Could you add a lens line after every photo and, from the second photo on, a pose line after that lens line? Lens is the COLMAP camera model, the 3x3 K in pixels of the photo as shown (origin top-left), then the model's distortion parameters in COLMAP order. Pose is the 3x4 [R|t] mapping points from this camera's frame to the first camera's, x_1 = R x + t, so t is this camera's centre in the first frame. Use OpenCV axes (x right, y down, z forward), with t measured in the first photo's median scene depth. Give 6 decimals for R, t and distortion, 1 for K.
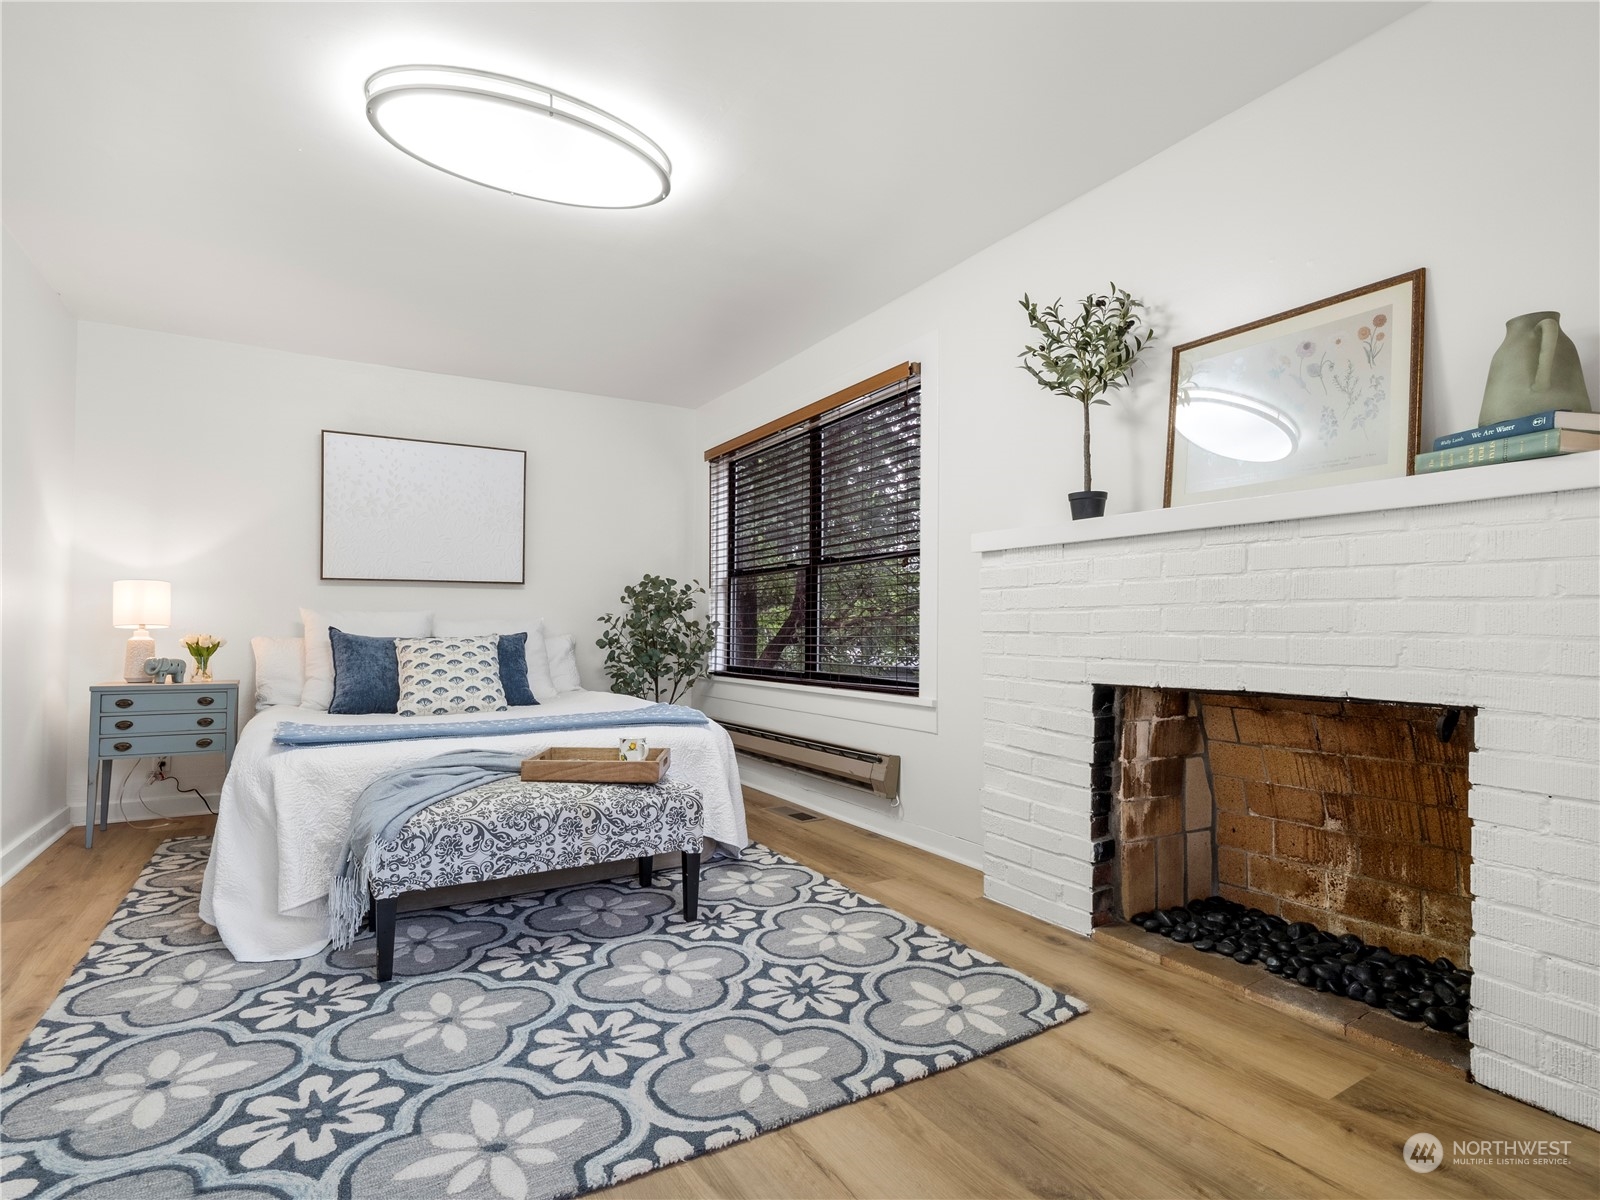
lens RADIAL K [[807.8, 0, 798.4], [0, 807.8, 615.7], [0, 0, 1]] dist [0.010680, -0.012067]
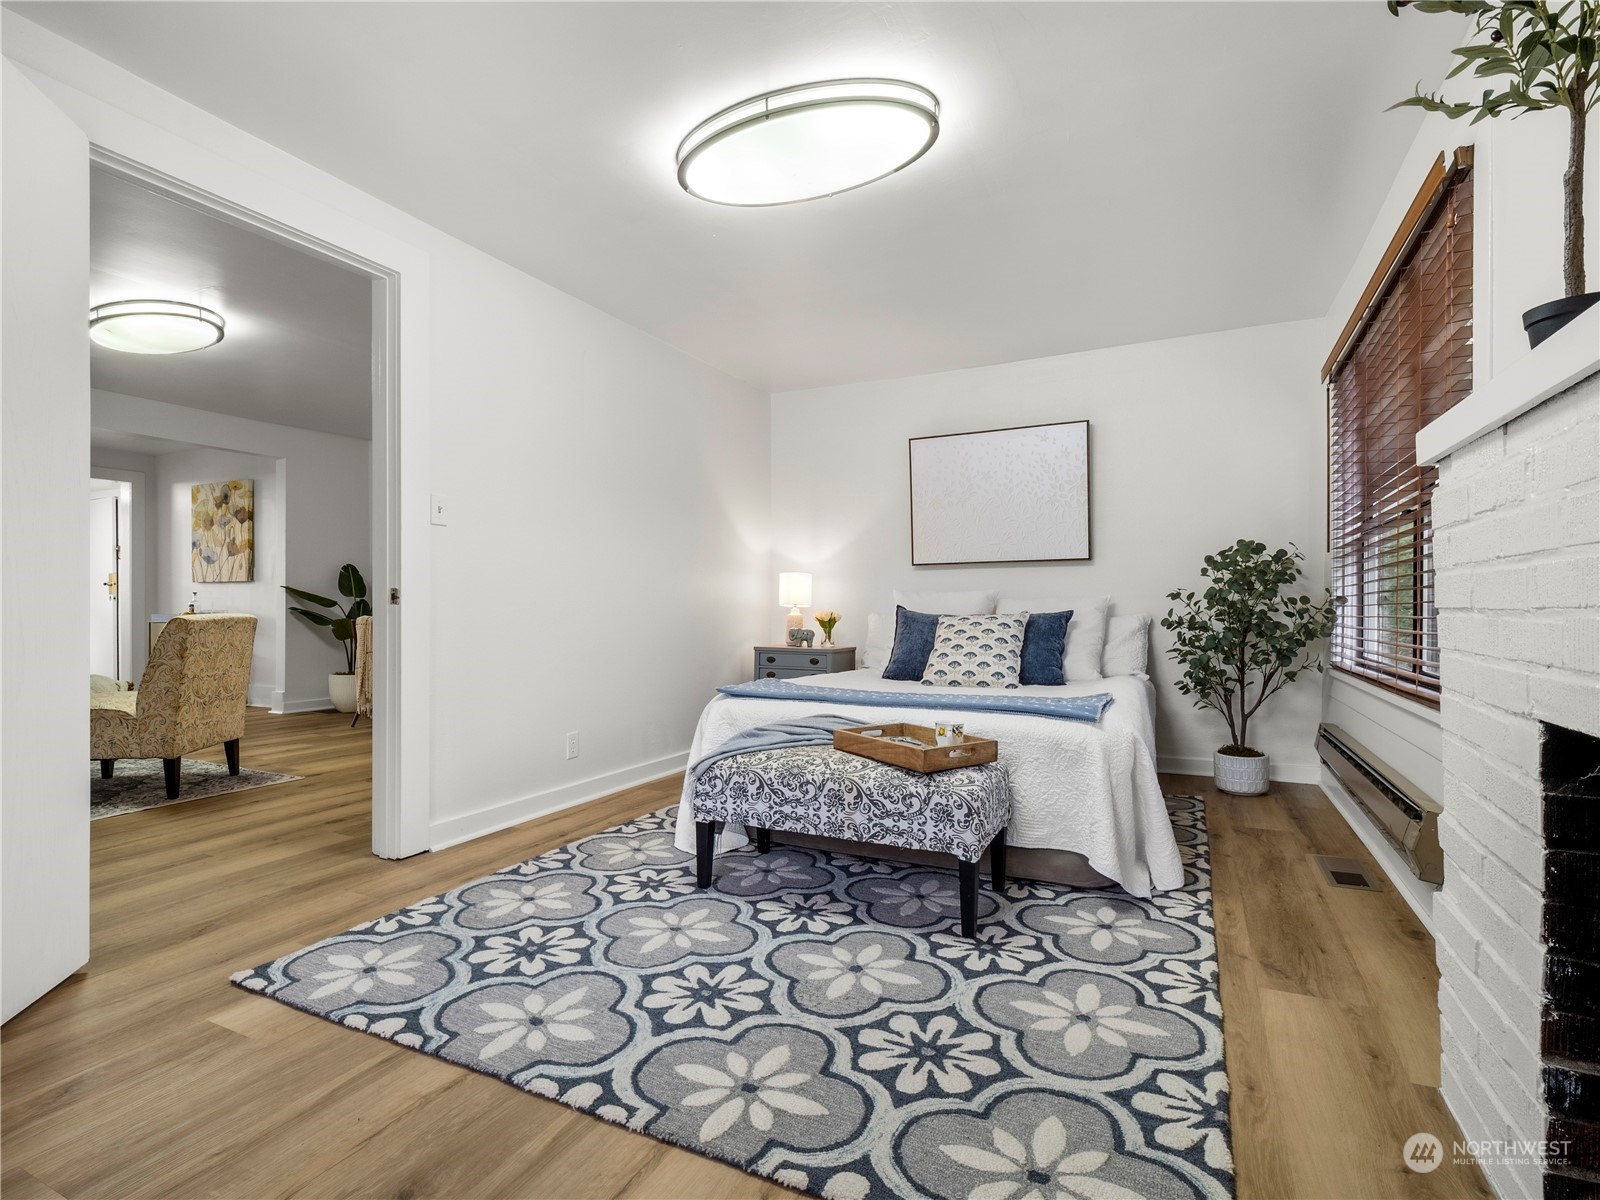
lens RADIAL K [[794.0, 0, 802.5], [0, 794.0, 609.4], [0, 0, 1]] dist [0.018423, -0.009460]
pose [[0.551377, 0.000405, -0.834256, 0.531644], [0.014253, 0.999849, 0.009906, 0.010838], [0.834134, -0.017352, 0.551288, 0.410514]]
